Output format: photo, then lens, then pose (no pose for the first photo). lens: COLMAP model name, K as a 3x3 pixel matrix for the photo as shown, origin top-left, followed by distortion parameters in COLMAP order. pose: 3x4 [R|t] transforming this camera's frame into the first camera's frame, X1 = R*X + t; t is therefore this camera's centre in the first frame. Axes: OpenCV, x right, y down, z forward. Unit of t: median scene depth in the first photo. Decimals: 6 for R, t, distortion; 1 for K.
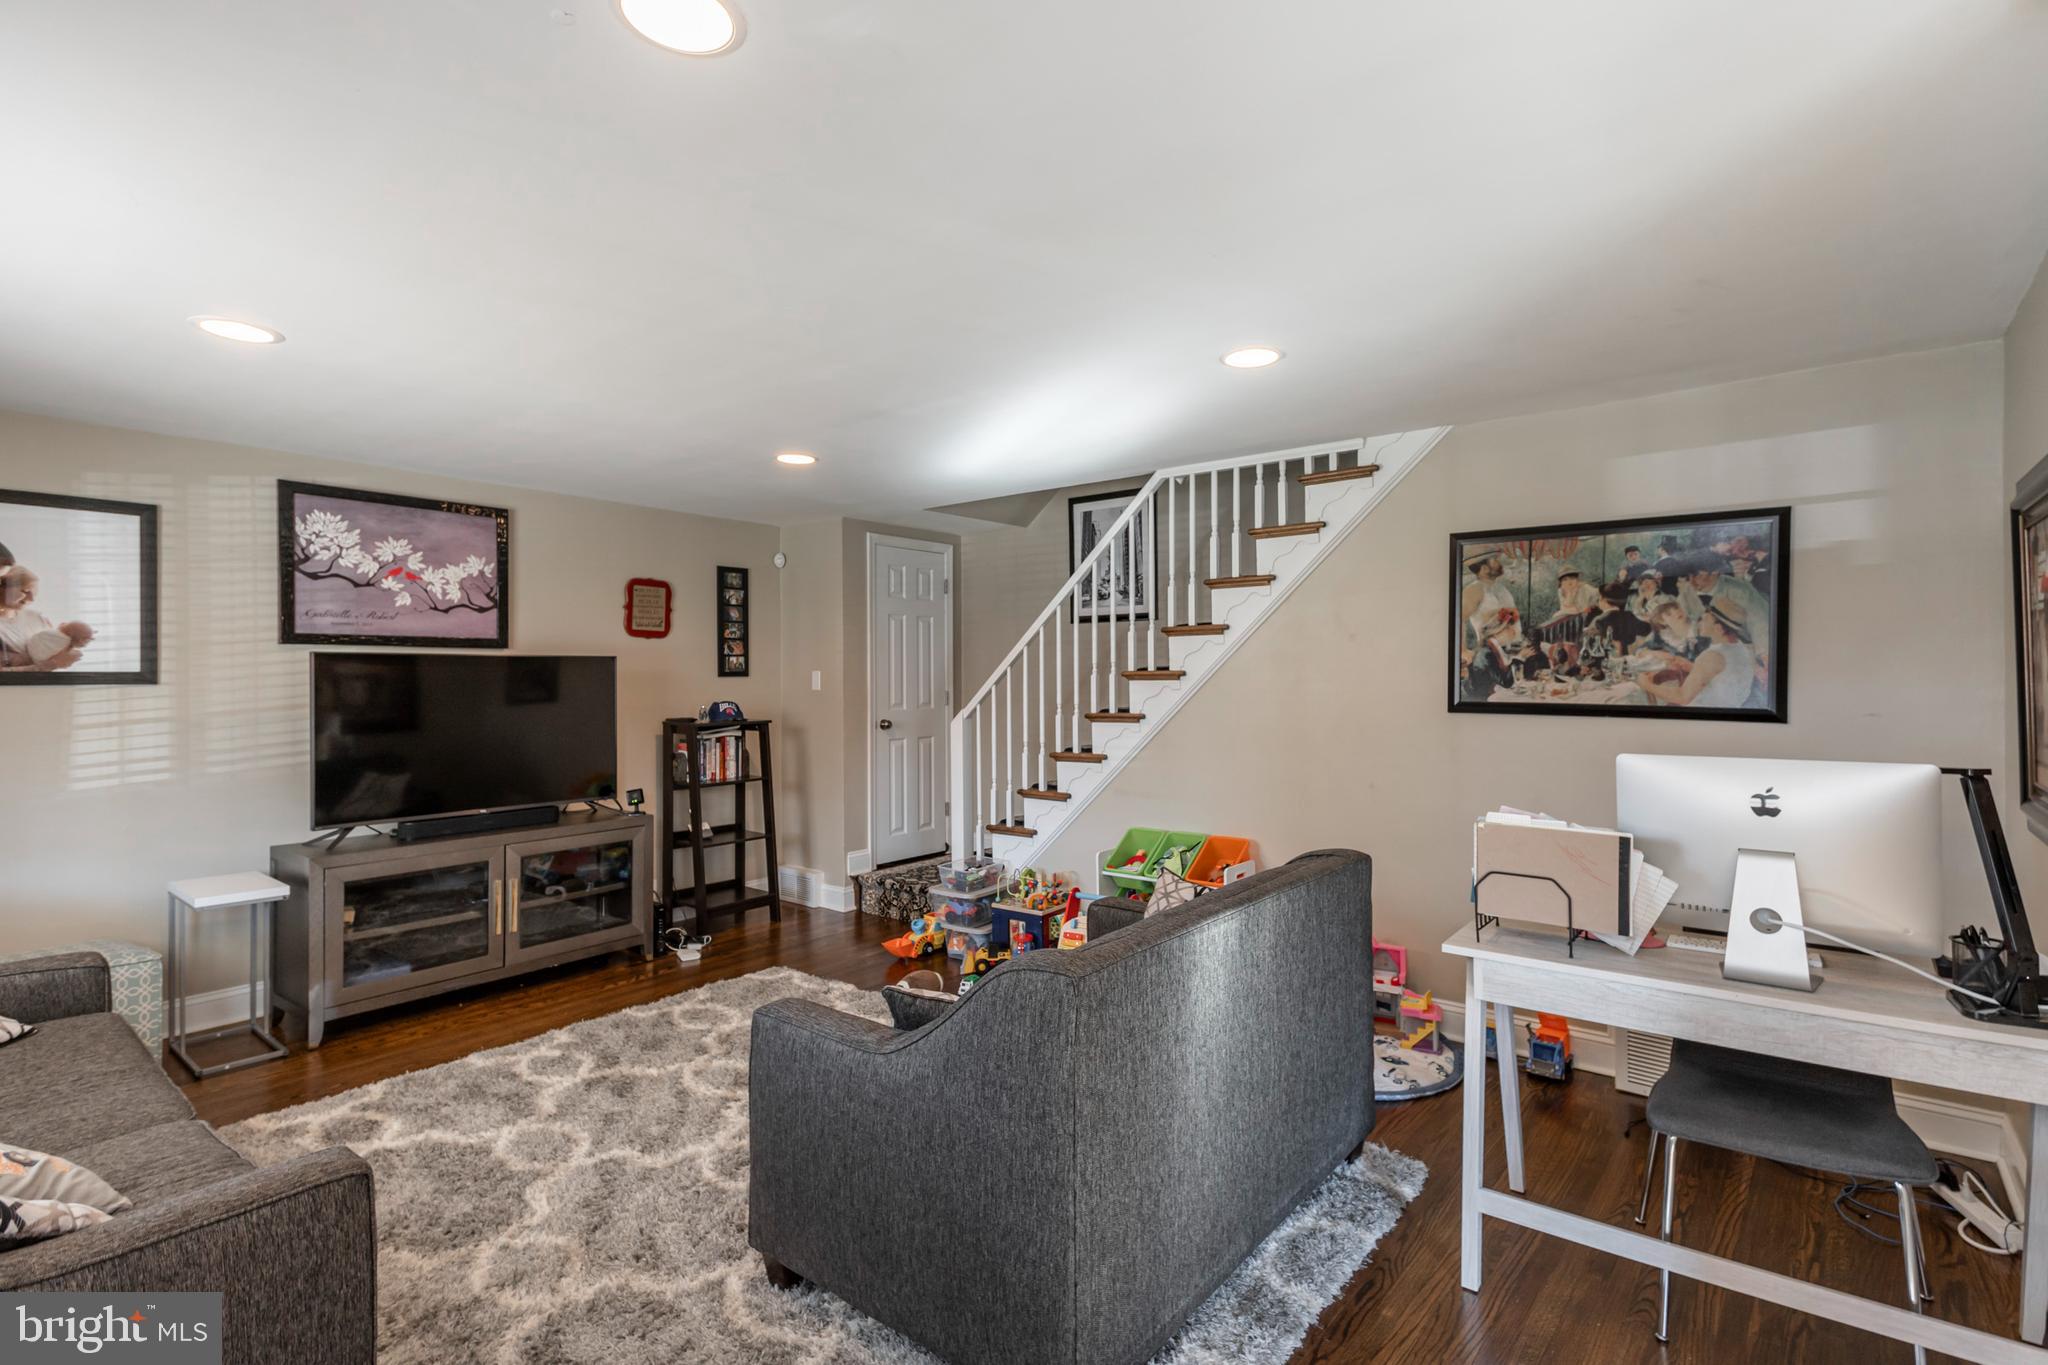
lens RADIAL K [[969.6, 0, 1021.7], [0, 969.6, 693.0], [0, 0, 1]] dist [0.049747, -0.013663]
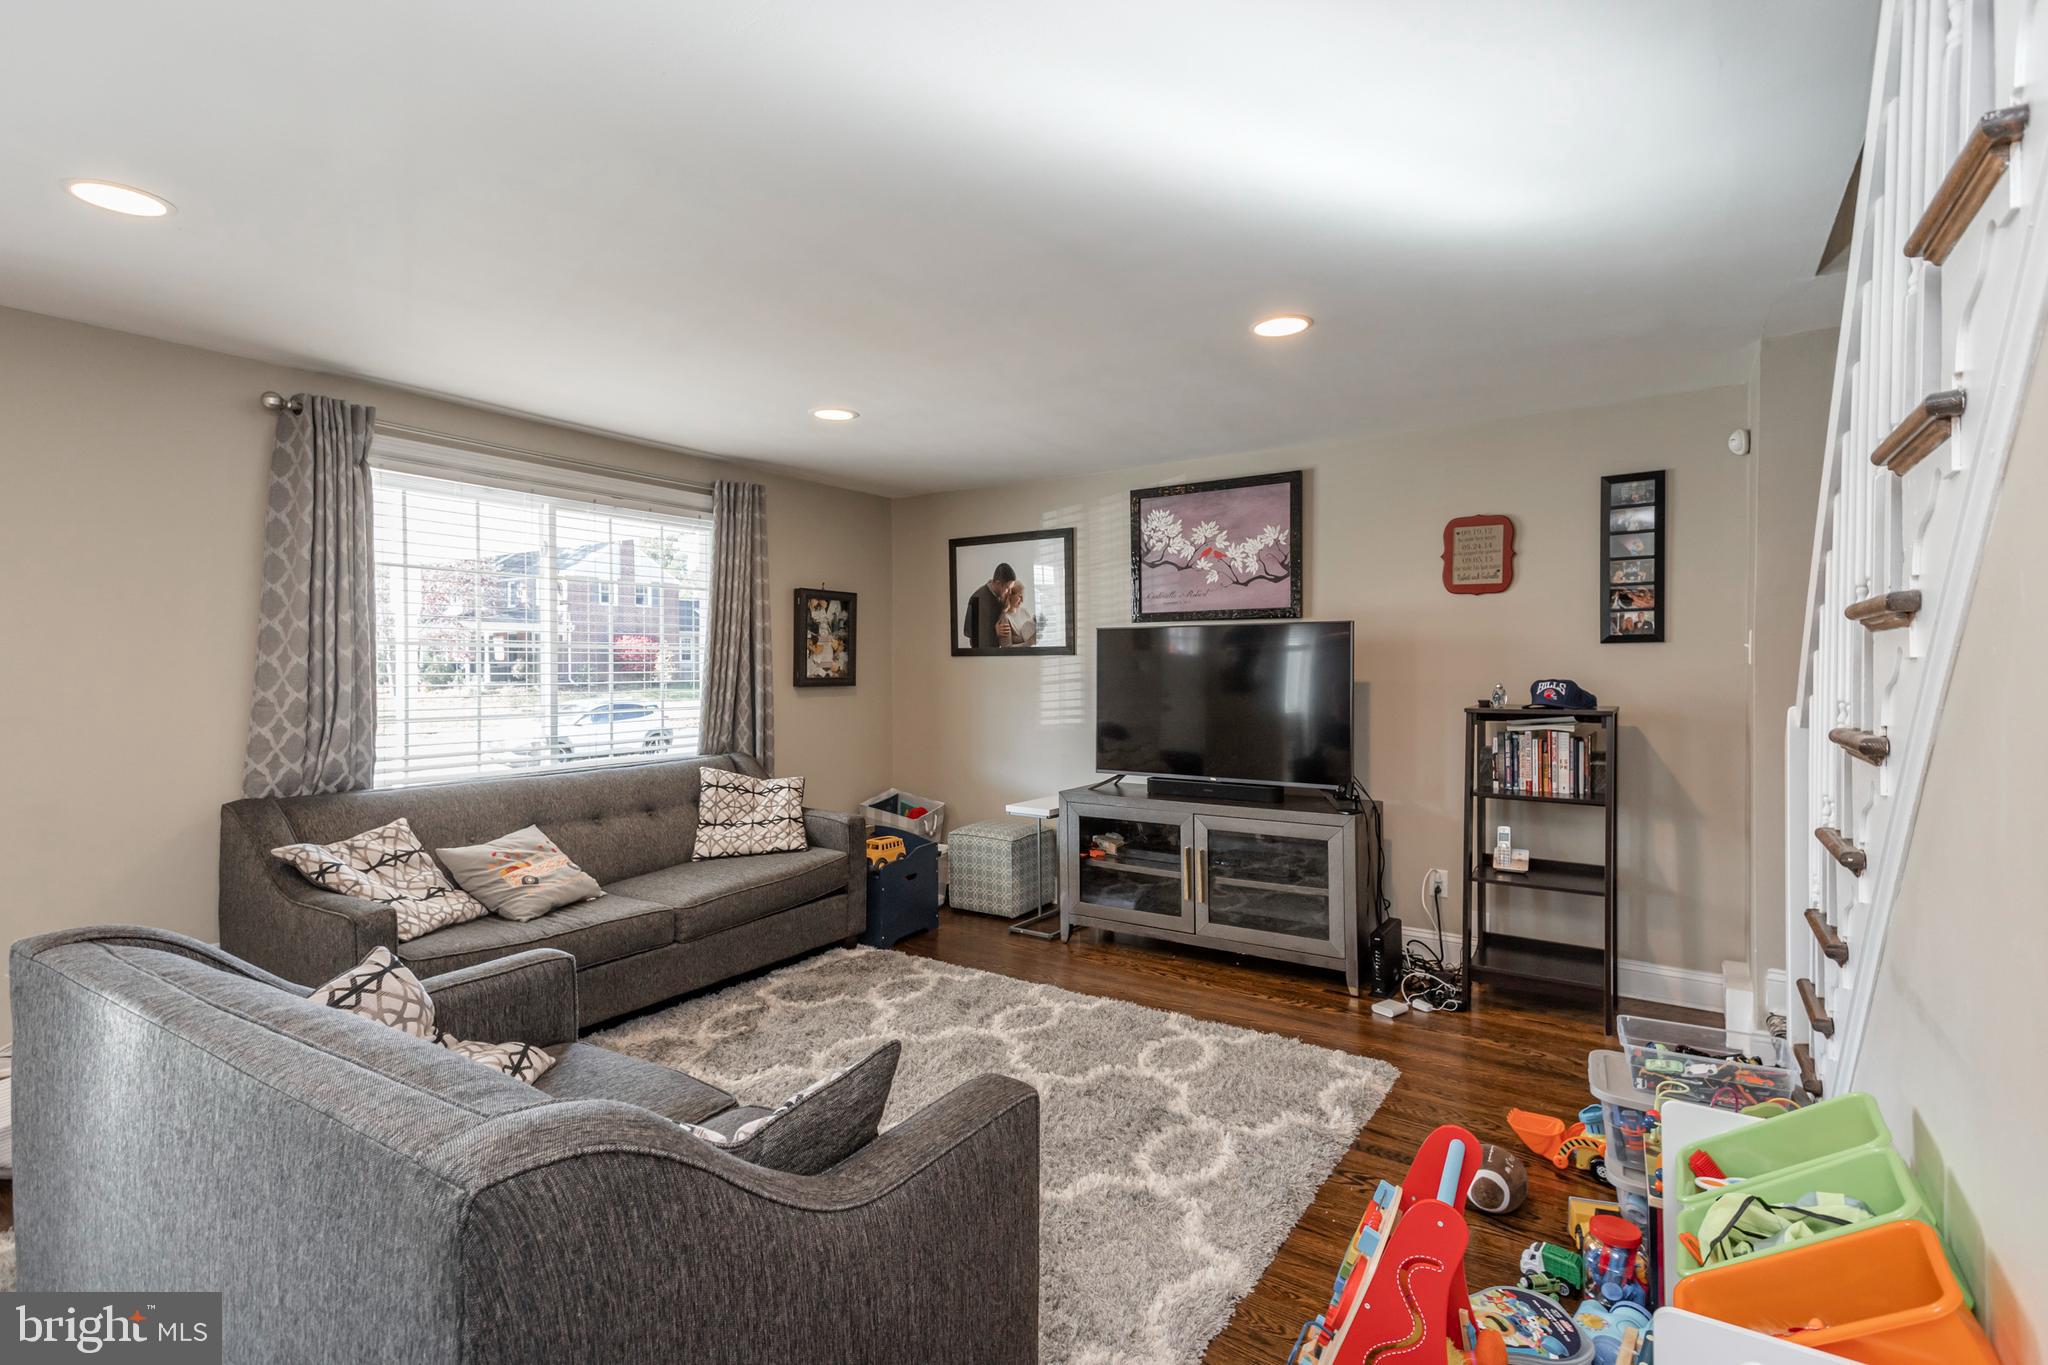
lens RADIAL K [[969.6, 0, 1030.0], [0, 969.6, 681.6], [0, 0, 1]] dist [0.049747, -0.013663]
pose [[0.087411, 0.024742, -0.995865, 0.437974], [-0.011283, 0.999652, 0.023846, -0.002883], [0.996108, 0.009152, 0.087660, 0.727240]]
